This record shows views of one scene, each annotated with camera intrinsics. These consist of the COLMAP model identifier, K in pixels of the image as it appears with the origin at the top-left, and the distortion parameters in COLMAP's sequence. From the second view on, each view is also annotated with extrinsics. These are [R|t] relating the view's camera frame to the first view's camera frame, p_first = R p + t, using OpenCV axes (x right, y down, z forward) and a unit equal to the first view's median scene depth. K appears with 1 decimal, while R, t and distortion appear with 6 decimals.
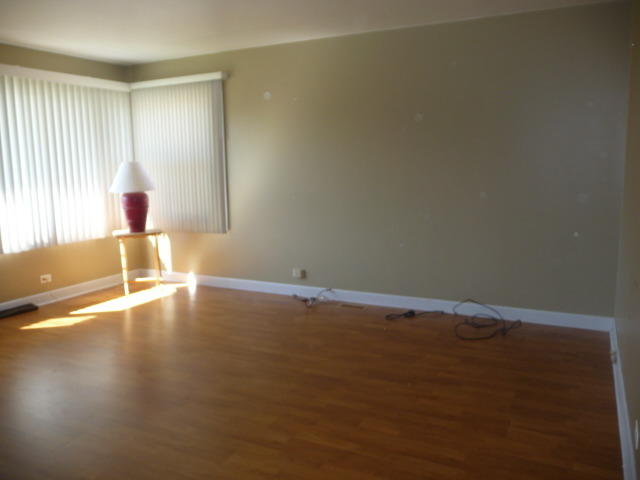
lens RADIAL K [[526.8, 0, 321.7], [0, 526.8, 243.0], [0, 0, 1]] dist [-0.049483, 0.052787]
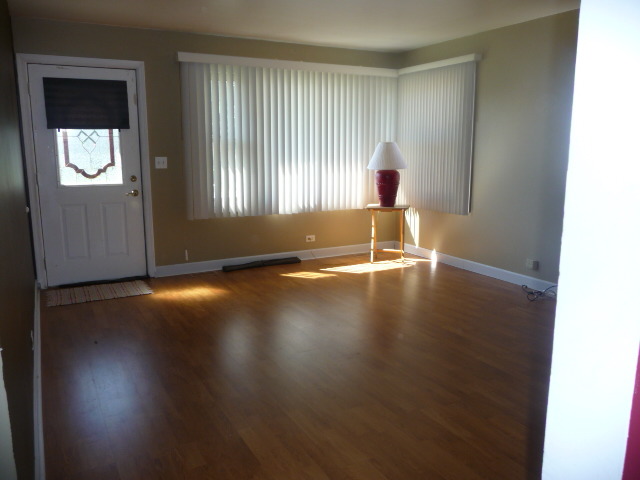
lens RADIAL K [[526.8, 0, 324.7], [0, 526.8, 245.0], [0, 0, 1]] dist [-0.049483, 0.052787]
pose [[0.823943, 0.123218, -0.553113, 0.164958], [-0.100022, 0.992371, 0.072075, -0.007001], [0.557775, -0.004062, 0.829982, 0.011584]]
